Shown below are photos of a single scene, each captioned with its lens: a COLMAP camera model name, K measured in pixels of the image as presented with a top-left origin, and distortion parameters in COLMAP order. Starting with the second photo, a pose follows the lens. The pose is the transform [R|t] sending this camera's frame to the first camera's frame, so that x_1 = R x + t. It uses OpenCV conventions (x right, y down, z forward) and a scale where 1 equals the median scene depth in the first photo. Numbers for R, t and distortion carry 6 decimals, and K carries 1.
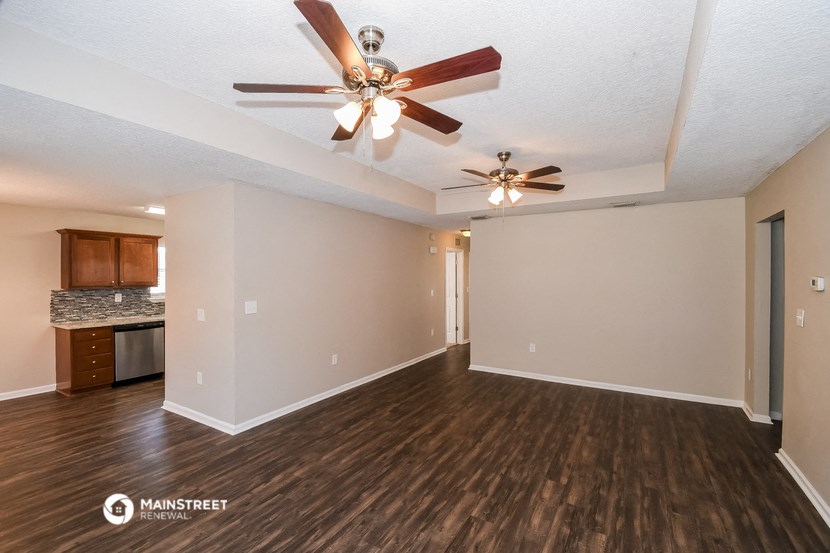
lens RADIAL K [[364.2, 0, 414.6], [0, 364.2, 280.3], [0, 0, 1]] dist [-0.000269, -0.000444]
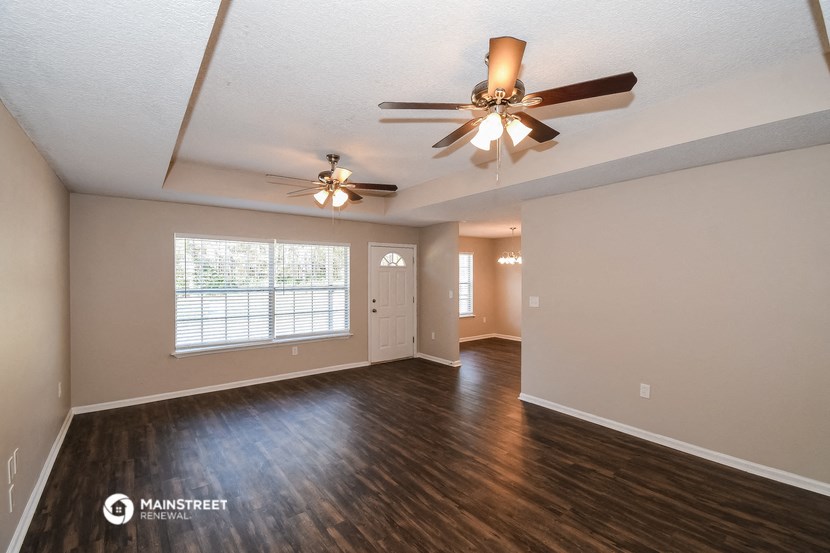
lens RADIAL K [[364.2, 0, 414.6], [0, 364.2, 280.3], [0, 0, 1]] dist [-0.000269, -0.000444]
pose [[-0.352623, 0.017297, -0.935606, 1.132751], [-0.012149, 0.999660, 0.023060, -0.027396], [0.935687, 0.019499, -0.352293, 1.499634]]
